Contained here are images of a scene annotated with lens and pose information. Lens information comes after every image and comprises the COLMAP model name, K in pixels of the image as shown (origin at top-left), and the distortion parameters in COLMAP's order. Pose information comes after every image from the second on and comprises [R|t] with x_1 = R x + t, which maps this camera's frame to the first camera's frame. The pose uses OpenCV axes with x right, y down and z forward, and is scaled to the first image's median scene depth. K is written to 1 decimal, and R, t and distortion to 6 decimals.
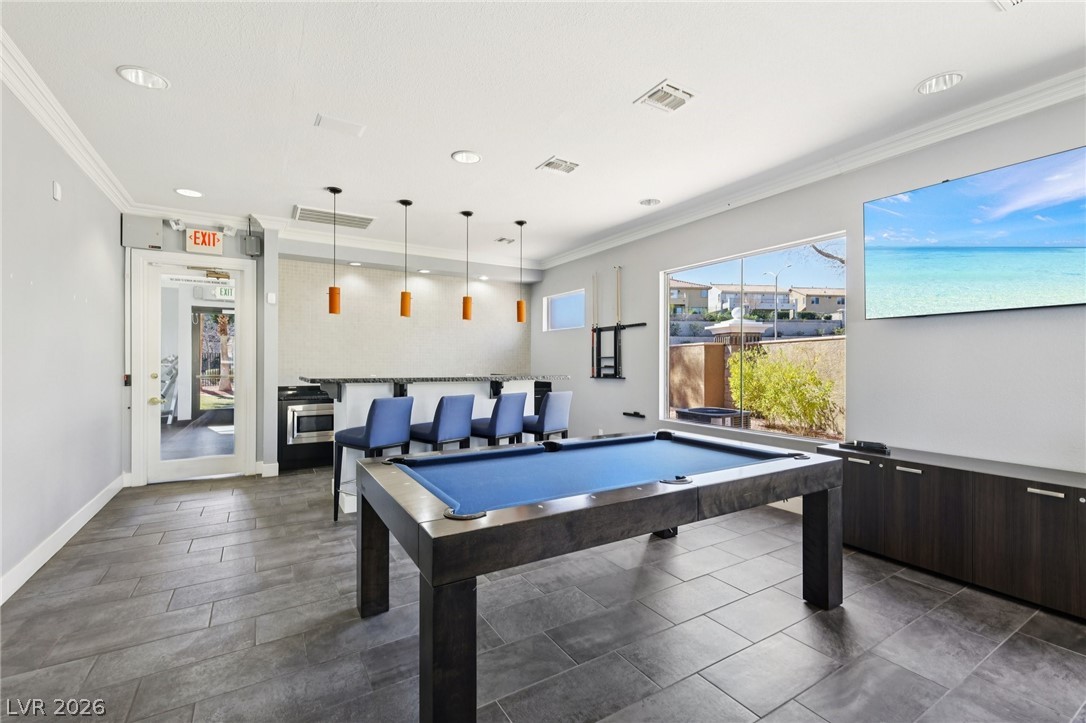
lens RADIAL K [[472.3, 0, 543.0], [0, 472.3, 361.5], [0, 0, 1]] dist [0.007471, 0.000015]
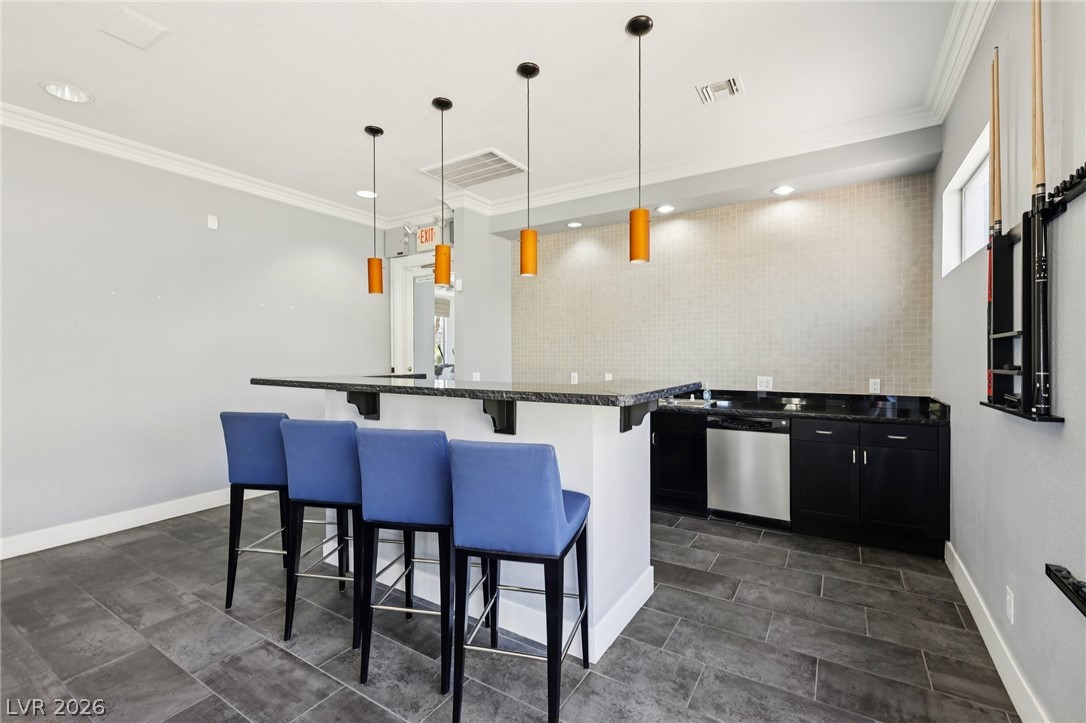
lens RADIAL K [[468.9, 0, 543.0], [0, 468.9, 361.5], [0, 0, 1]] dist [0.001543, -0.000048]
pose [[0.448758, 0.006653, -0.893629, 0.252446], [0.007137, 0.999914, 0.011028, 0.002081], [0.893625, -0.011327, 0.448672, 0.635387]]
